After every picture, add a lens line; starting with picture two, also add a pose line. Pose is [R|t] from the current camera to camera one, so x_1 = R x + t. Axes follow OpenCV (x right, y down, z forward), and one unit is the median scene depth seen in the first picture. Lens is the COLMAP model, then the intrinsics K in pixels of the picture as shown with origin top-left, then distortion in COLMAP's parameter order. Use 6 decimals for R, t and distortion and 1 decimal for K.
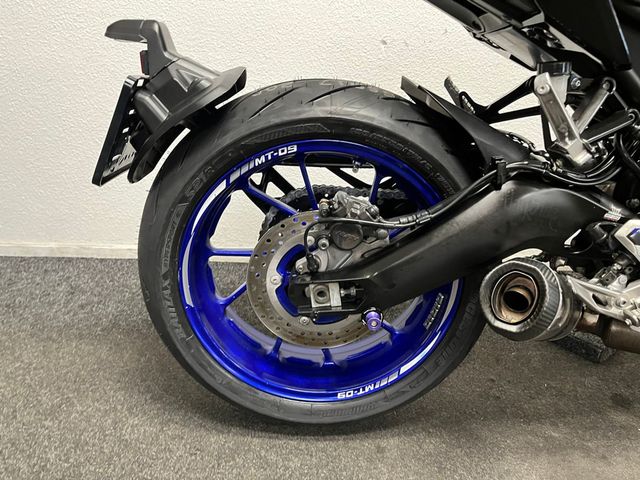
lens RADIAL K [[492.0, 0, 322.0], [0, 492.0, 245.2], [0, 0, 1]] dist [0.091738, -0.128806]
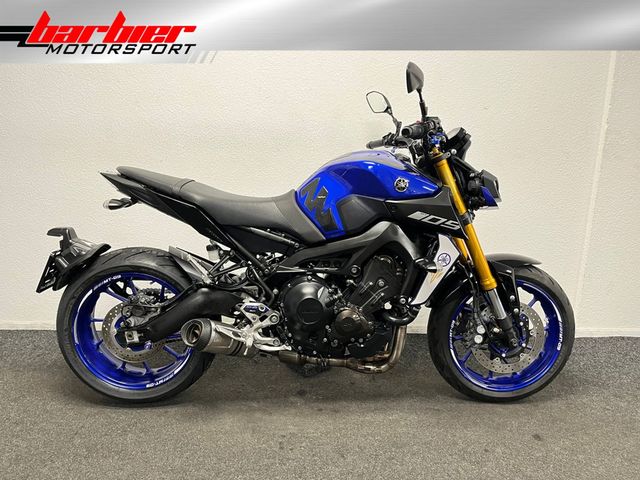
lens RADIAL K [[492.0, 0, 322.0], [0, 492.0, 245.2], [0, 0, 1]] dist [0.091738, -0.128806]
pose [[0.999879, -0.014580, 0.005486, 0.914726], [0.015300, 0.985315, -0.170059, 0.089228], [-0.002926, 0.170122, 0.985419, -1.447132]]
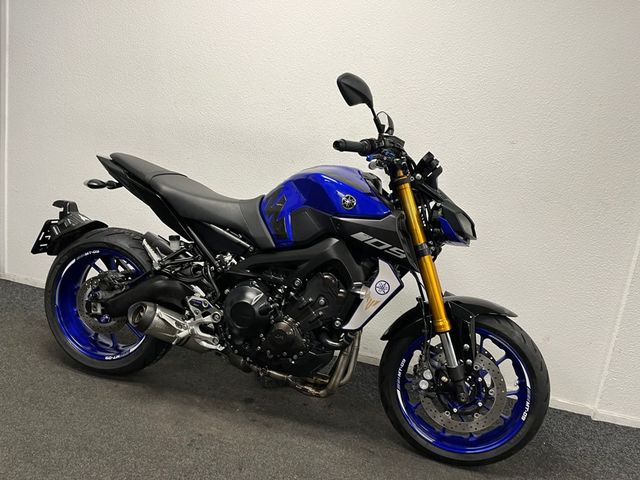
lens RADIAL K [[492.0, 0, 322.0], [0, 492.0, 245.2], [0, 0, 1]] dist [0.091738, -0.128806]
pose [[0.959281, 0.145621, -0.242021, 1.707080], [-0.196537, 0.959534, -0.201660, 0.079619], [0.202861, 0.241015, 0.949083, -1.303861]]
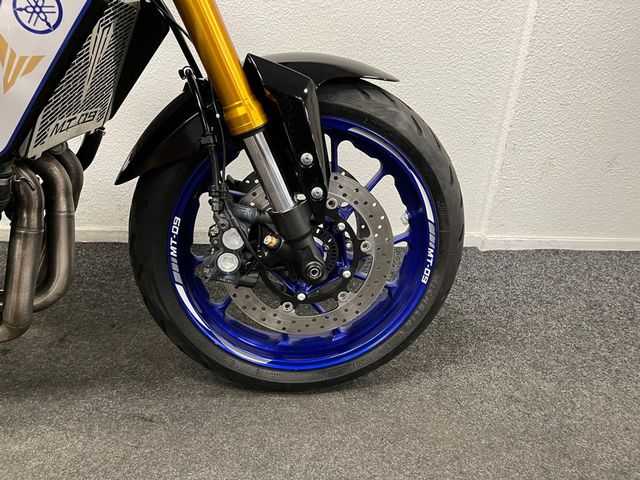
lens RADIAL K [[492.0, 0, 322.0], [0, 492.0, 245.2], [0, 0, 1]] dist [0.091738, -0.128806]
pose [[0.993864, -0.011296, 0.110028, 1.775485], [0.009218, 0.999770, 0.019381, 0.088099], [-0.110221, -0.018247, 0.993740, 0.055745]]
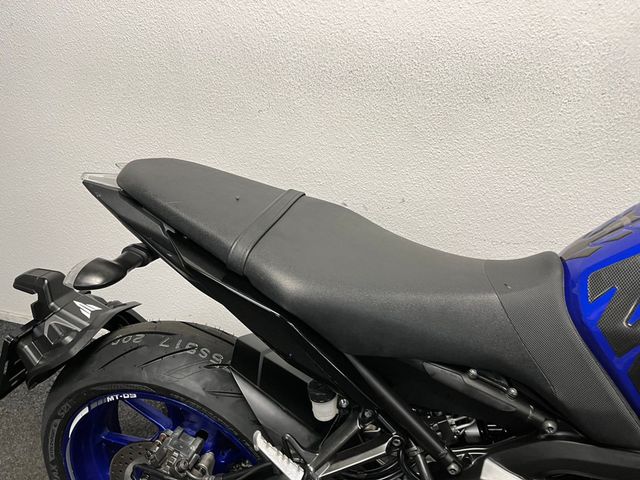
lens RADIAL K [[492.0, 0, 322.0], [0, 492.0, 245.2], [0, 0, 1]] dist [0.091738, -0.128806]
pose [[0.960287, 0.106471, -0.257902, 0.618978], [-0.100712, 0.994283, 0.035477, -0.614102], [0.260205, -0.008095, 0.965519, -0.035598]]
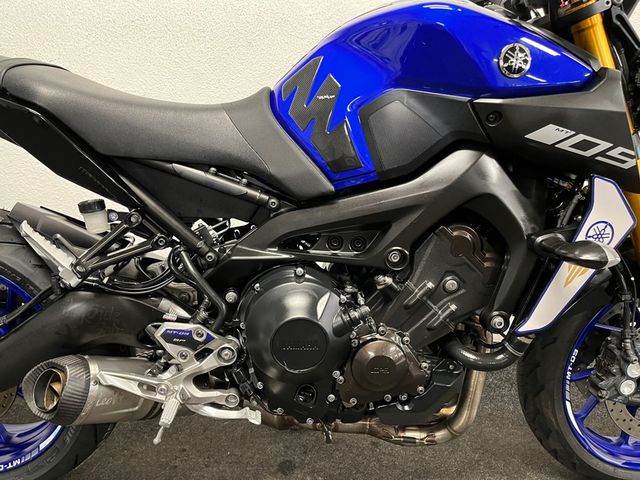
lens RADIAL K [[492.0, 0, 322.0], [0, 492.0, 245.2], [0, 0, 1]] dist [0.091738, -0.128806]
pose [[0.999816, -0.010373, 0.016106, 0.899591], [0.011866, 0.995353, -0.095555, -0.108490], [-0.015040, 0.095728, 0.995294, -0.235996]]
